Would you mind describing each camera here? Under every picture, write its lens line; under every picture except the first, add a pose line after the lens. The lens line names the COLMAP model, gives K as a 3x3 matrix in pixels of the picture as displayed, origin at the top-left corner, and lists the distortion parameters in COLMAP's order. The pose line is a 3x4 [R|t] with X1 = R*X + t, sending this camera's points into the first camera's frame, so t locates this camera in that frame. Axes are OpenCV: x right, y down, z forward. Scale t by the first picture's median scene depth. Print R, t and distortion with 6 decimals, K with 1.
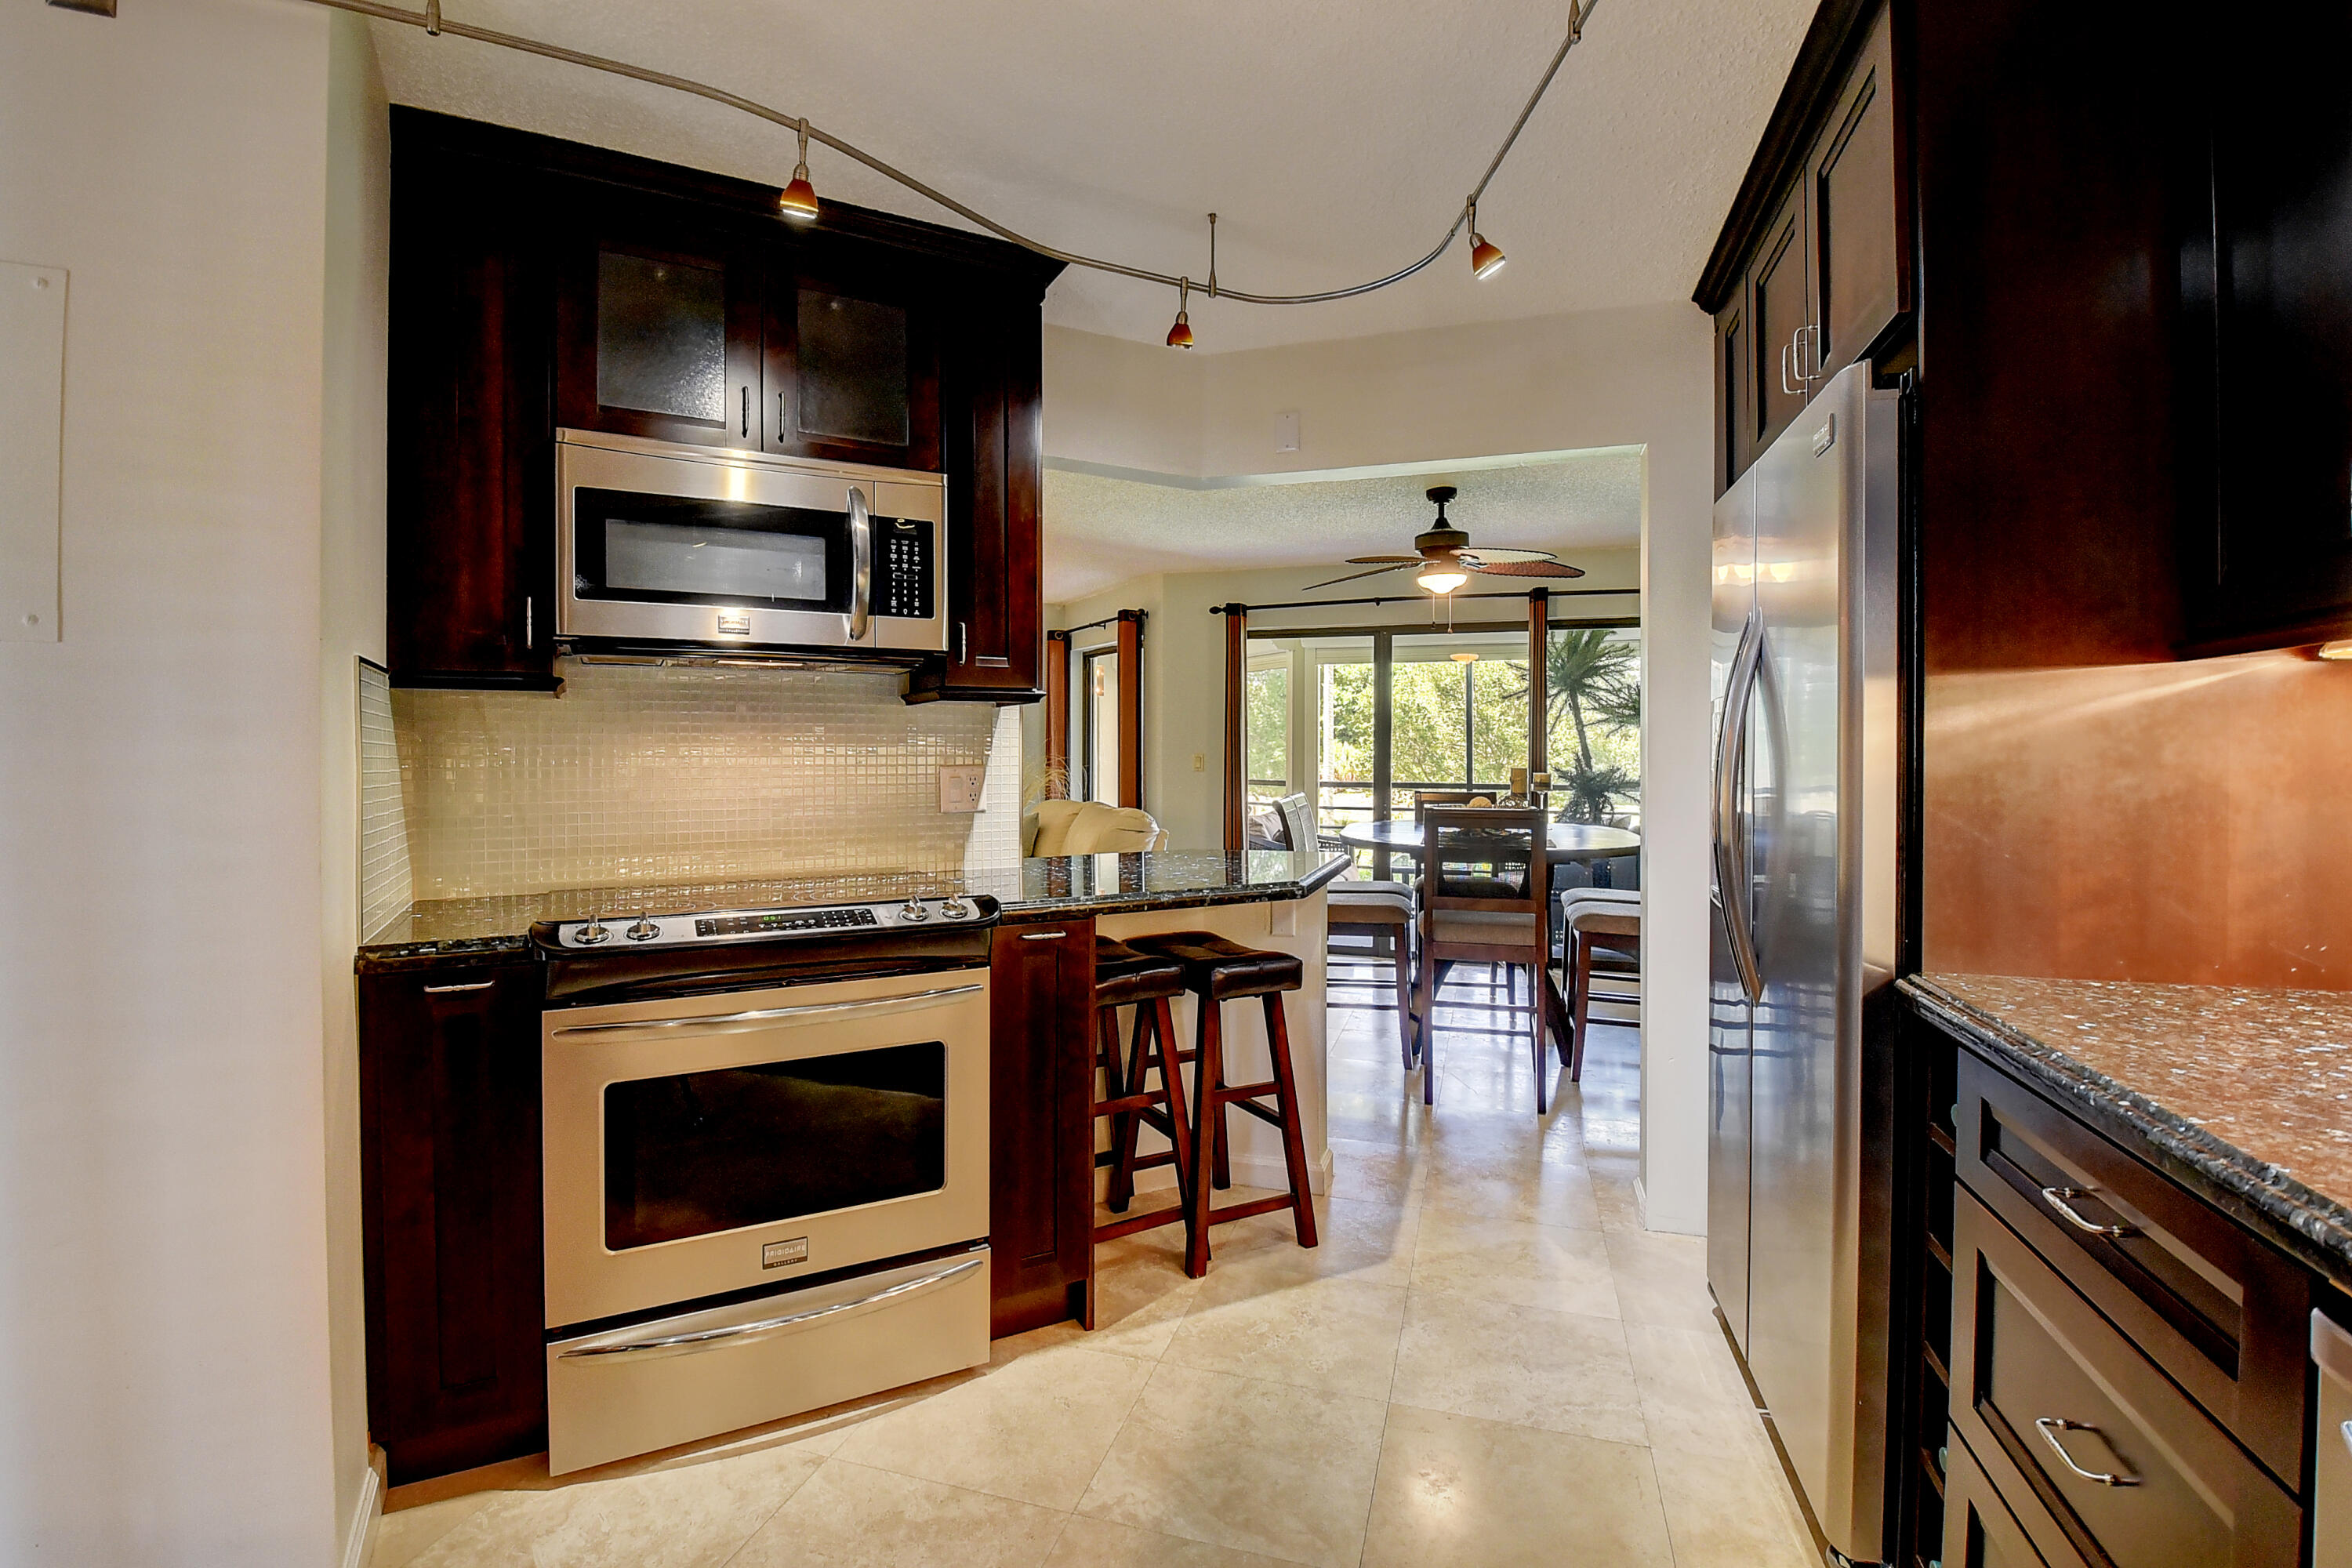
lens RADIAL K [[1067.9, 0, 1157.3], [0, 1067.9, 759.8], [0, 0, 1]] dist [0.026772, 0.000107]
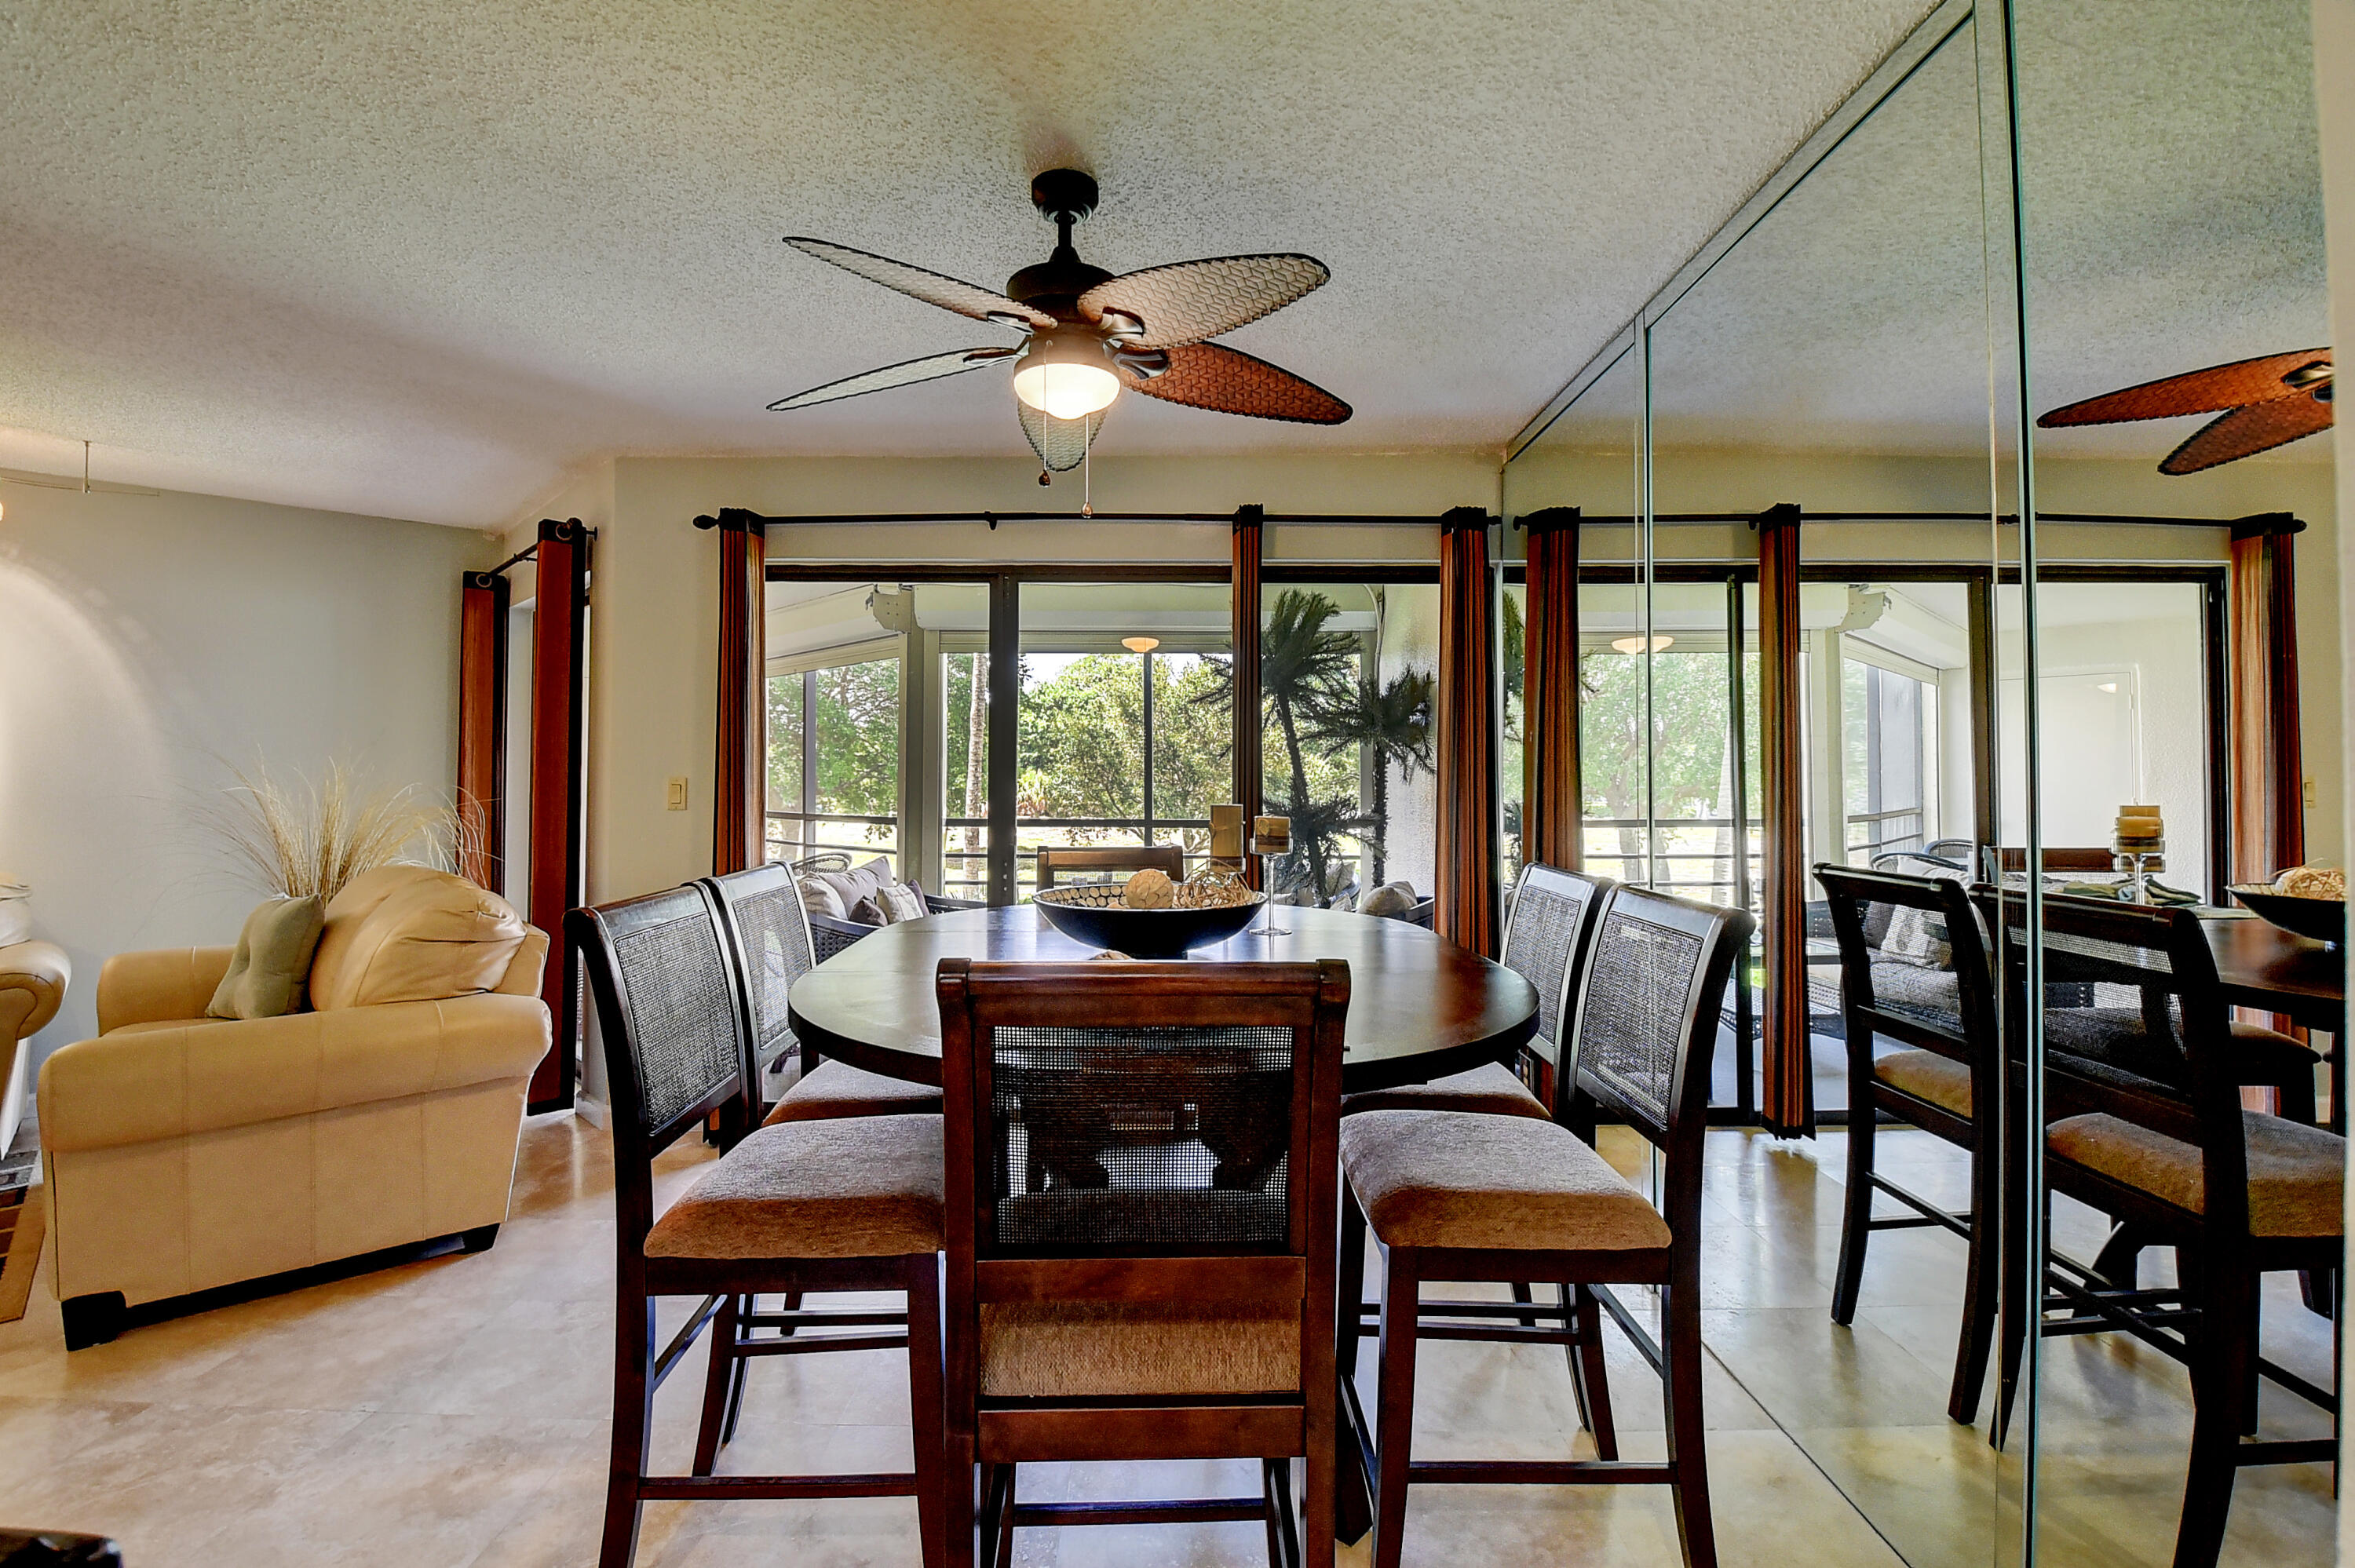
lens RADIAL K [[1036.8, 0, 1170.8], [0, 1036.8, 758.6], [0, 0, 1]] dist [0.020960, -0.036134]
pose [[0.956826, 0.005558, 0.290607, 0.182386], [0.002483, 0.999624, -0.027293, -0.001483], [-0.290649, 0.026836, 0.956453, 0.577087]]
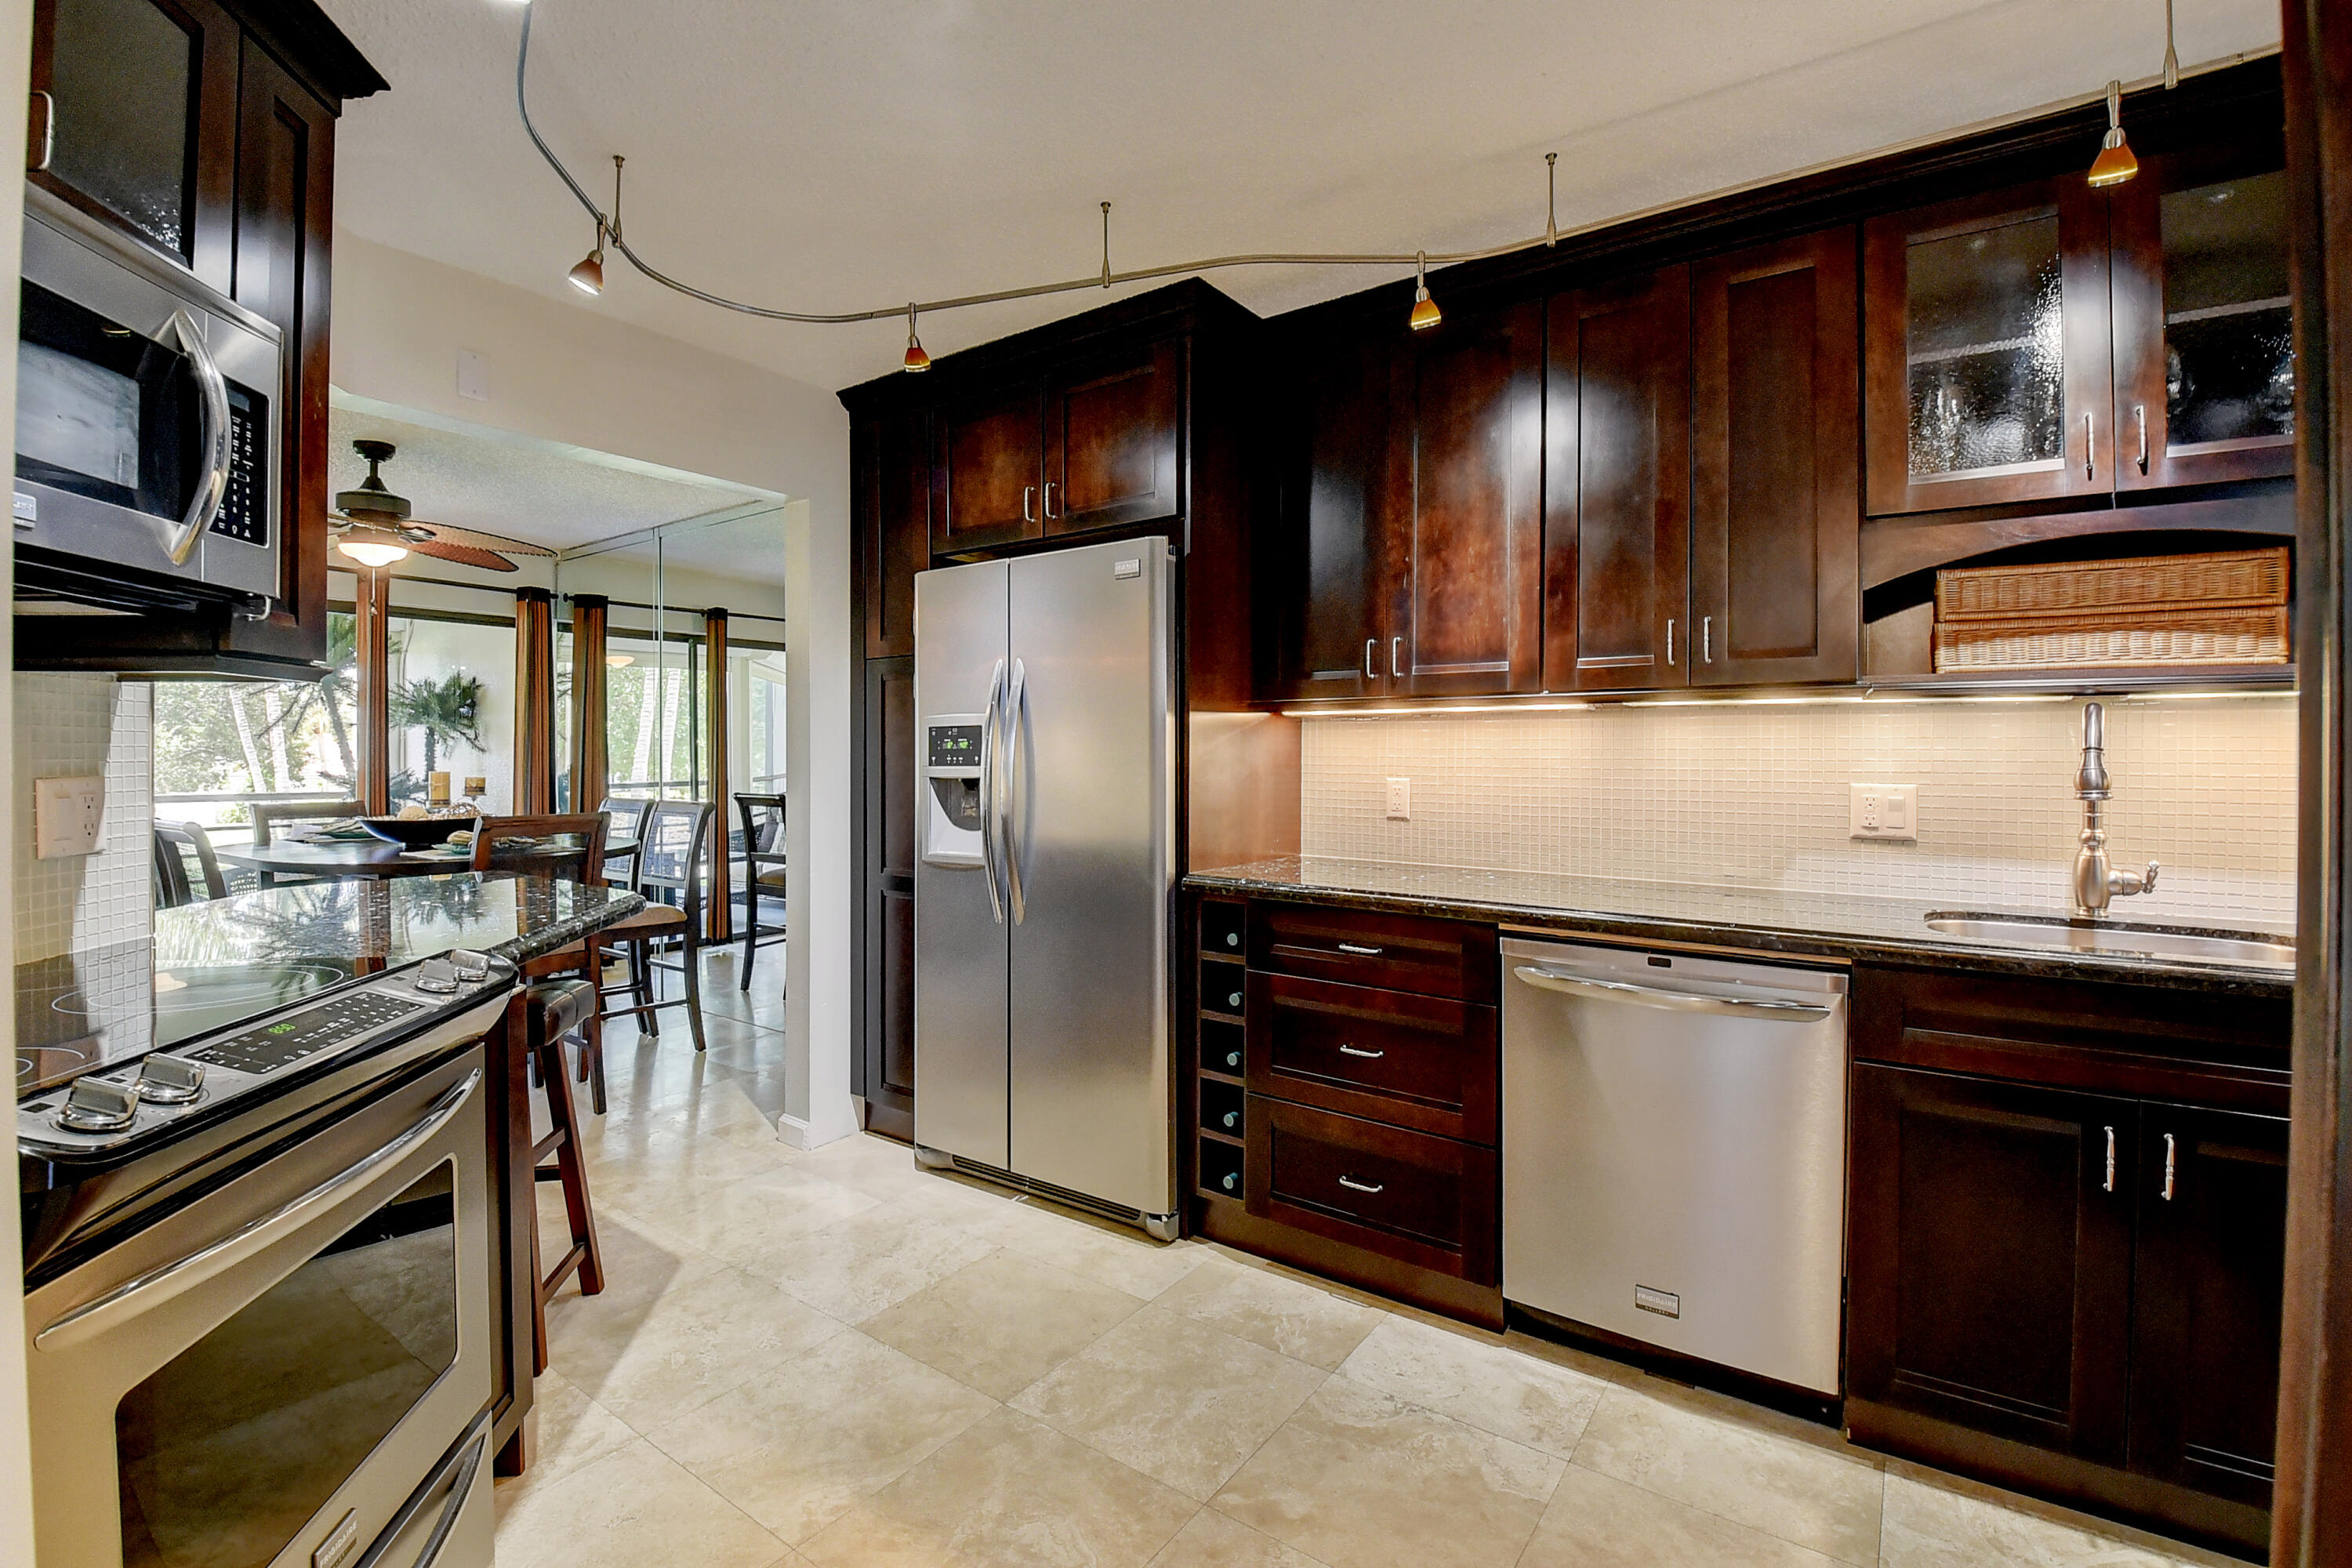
lens RADIAL K [[1035.6, 0, 1169.3], [0, 1035.6, 758.6], [0, 0, 1]] dist [0.020960, -0.036134]
pose [[0.317982, -0.004807, 0.948085, -0.310686], [0.006737, 0.999973, 0.002810, -0.001508], [-0.948073, 0.005494, 0.318006, 0.145276]]
